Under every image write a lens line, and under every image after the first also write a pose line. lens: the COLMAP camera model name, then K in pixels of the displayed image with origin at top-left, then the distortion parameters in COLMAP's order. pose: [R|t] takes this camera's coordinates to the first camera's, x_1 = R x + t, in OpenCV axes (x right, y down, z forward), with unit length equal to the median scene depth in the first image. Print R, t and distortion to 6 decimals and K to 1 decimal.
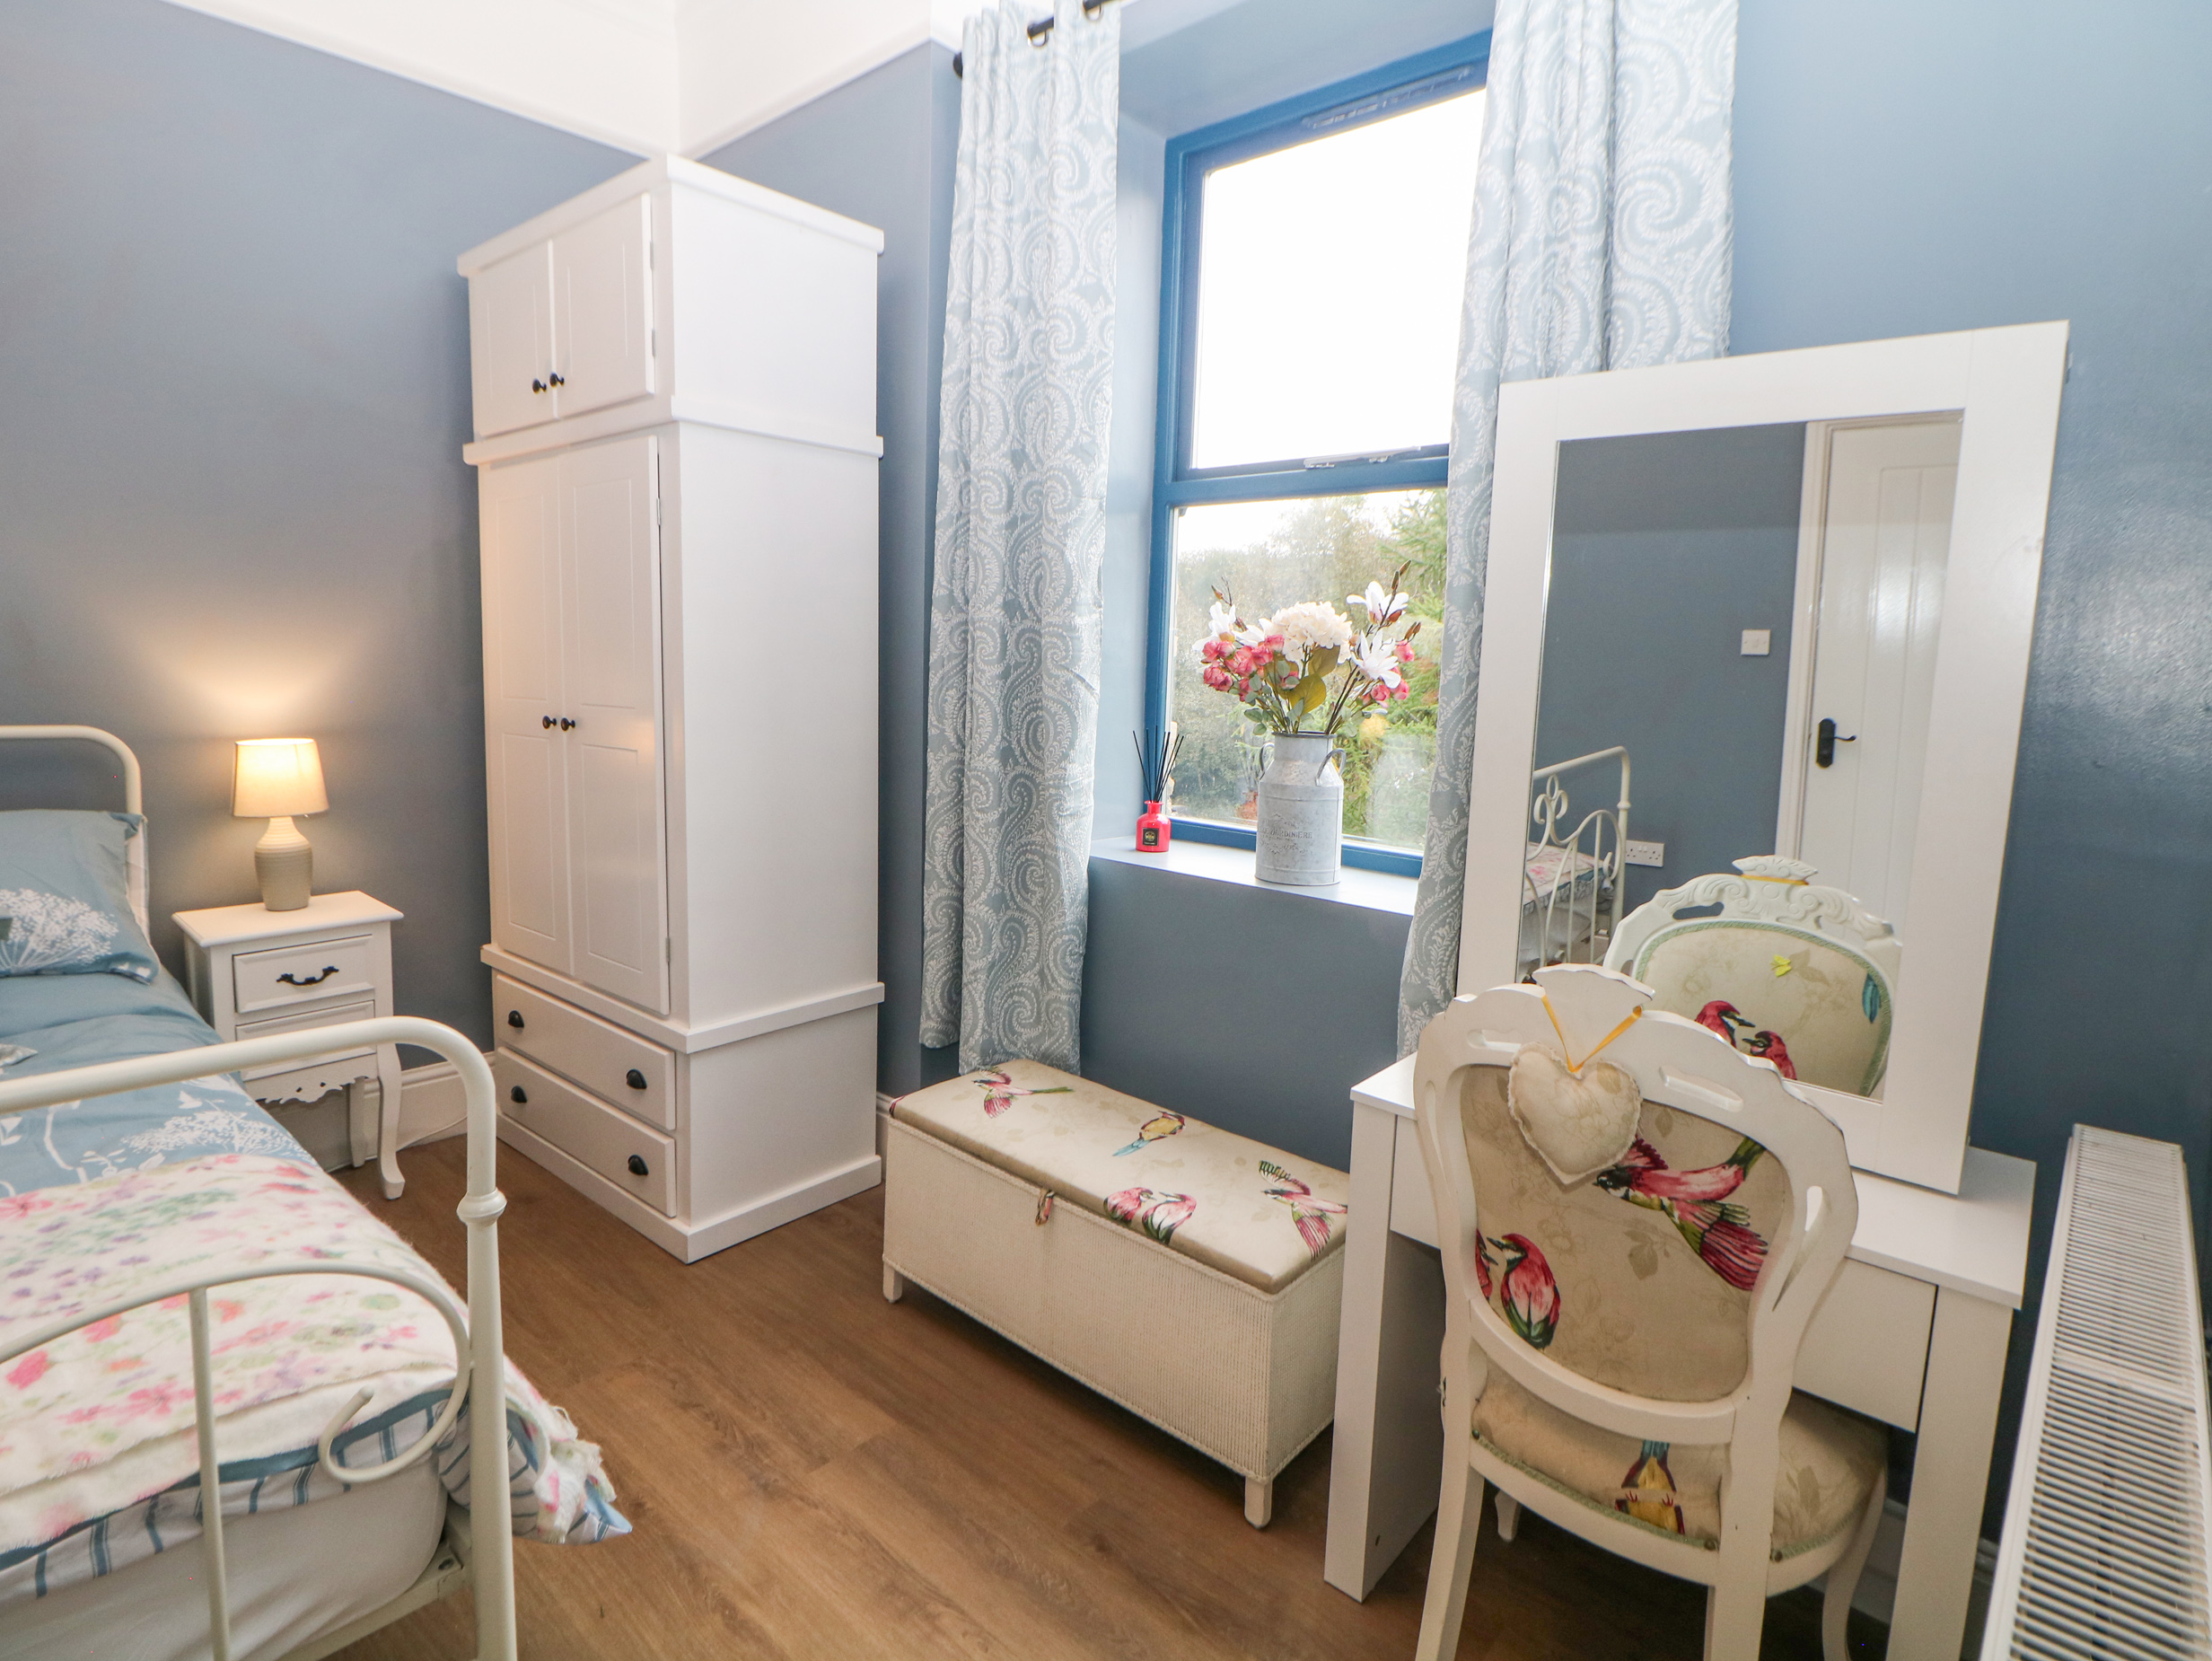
lens RADIAL K [[1133.1, 0, 1045.3], [0, 1133.1, 781.4], [0, 0, 1]] dist [-0.006271, -0.010289]
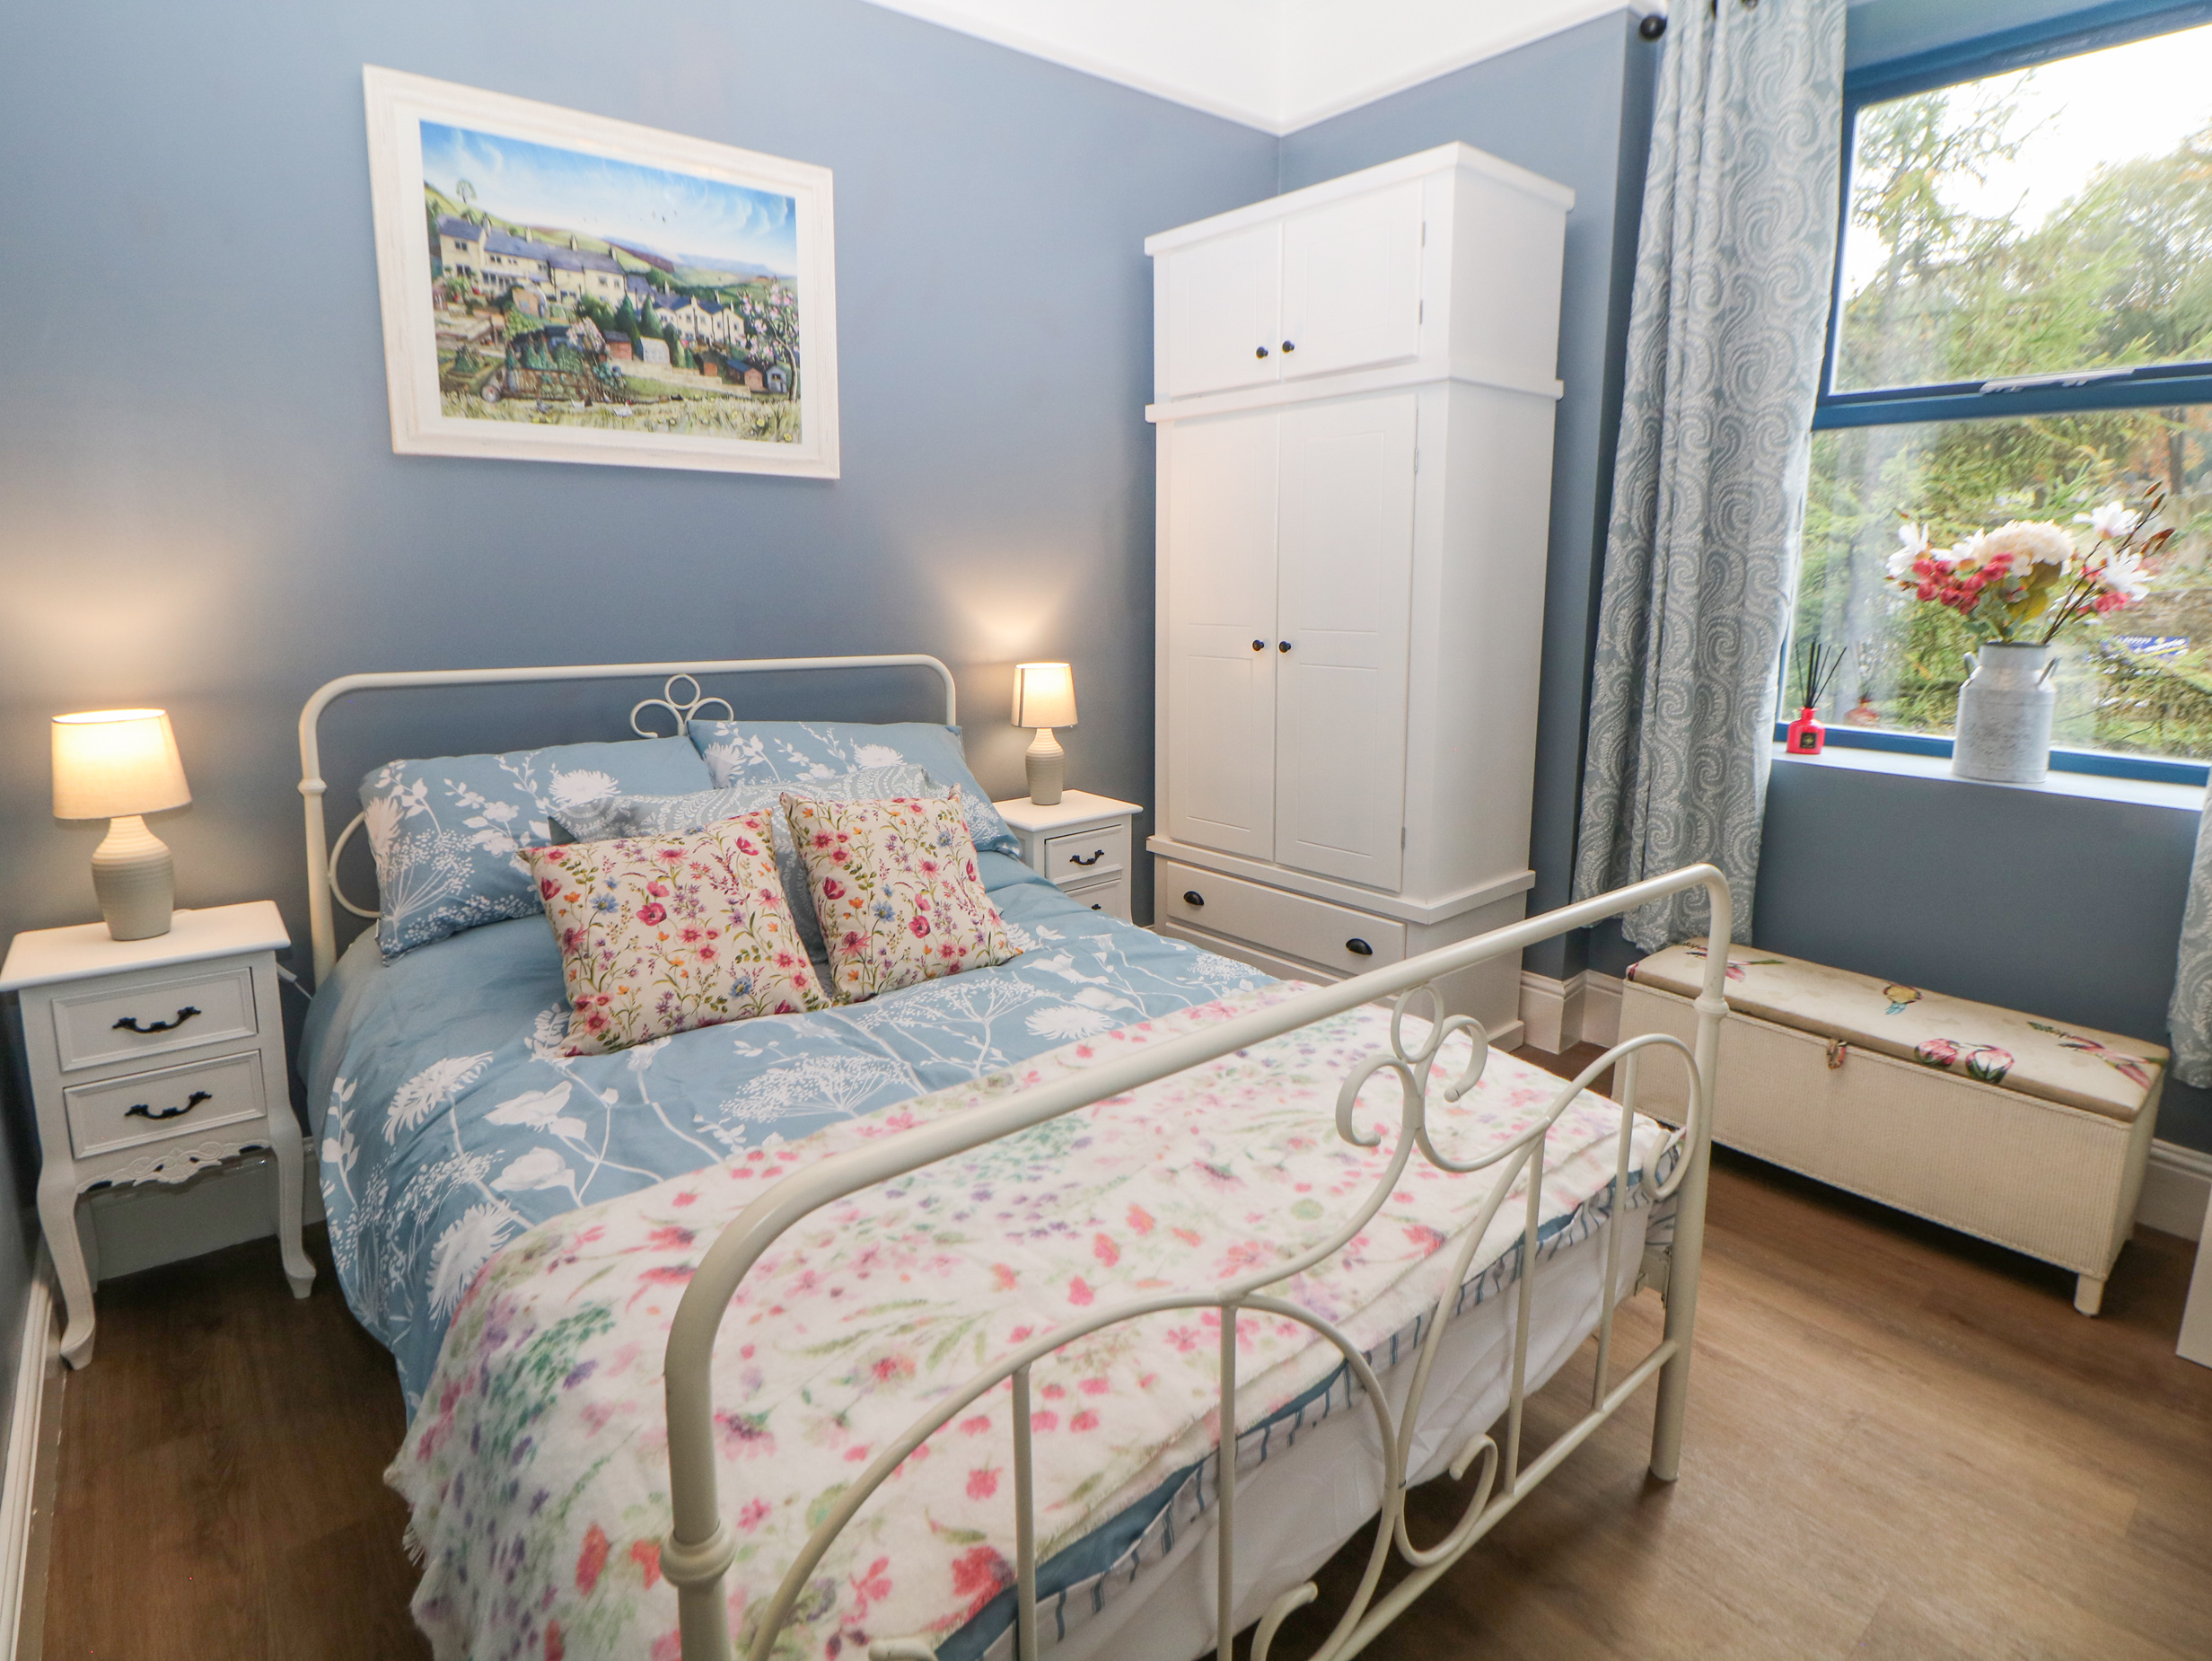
lens RADIAL K [[1133.1, 0, 993.9], [0, 1133.1, 771.7], [0, 0, 1]] dist [-0.006271, -0.010289]
pose [[0.986400, -0.001323, -0.164357, -0.742749], [0.011956, 0.997896, 0.063721, 0.000689], [0.163927, -0.064819, 0.984341, -0.295946]]
